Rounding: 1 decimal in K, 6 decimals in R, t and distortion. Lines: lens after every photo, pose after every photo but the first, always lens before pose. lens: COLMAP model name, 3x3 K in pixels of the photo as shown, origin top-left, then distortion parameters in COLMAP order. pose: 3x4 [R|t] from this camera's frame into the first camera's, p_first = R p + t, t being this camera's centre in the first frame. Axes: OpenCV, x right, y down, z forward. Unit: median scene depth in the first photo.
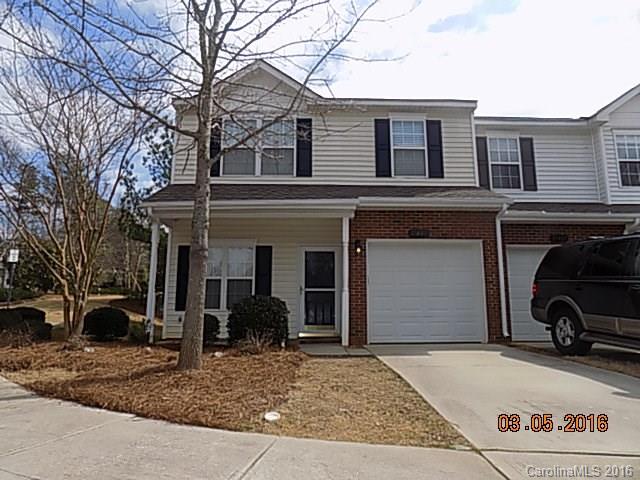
lens RADIAL K [[430.4, 0, 321.6], [0, 430.4, 243.4], [0, 0, 1]] dist [-0.050170, 0.052878]
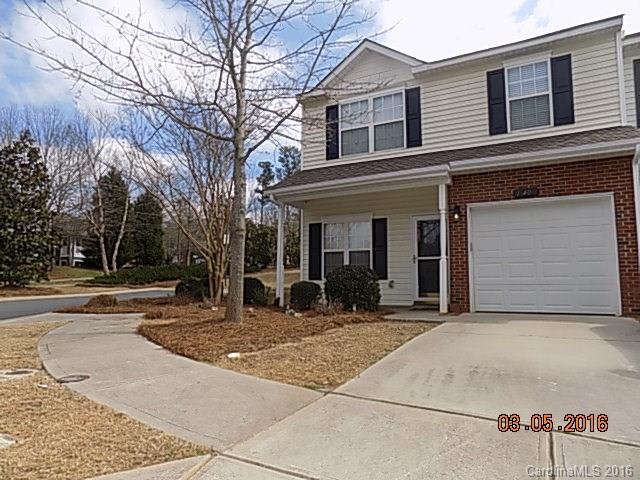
lens RADIAL K [[430.4, 0, 315.5], [0, 430.4, 239.5], [0, 0, 1]] dist [-0.050170, 0.052878]
pose [[0.865955, -0.050336, -0.497582, 0.255570], [0.080466, 0.995983, 0.039282, 0.003334], [0.493606, -0.074055, 0.866527, -0.002948]]
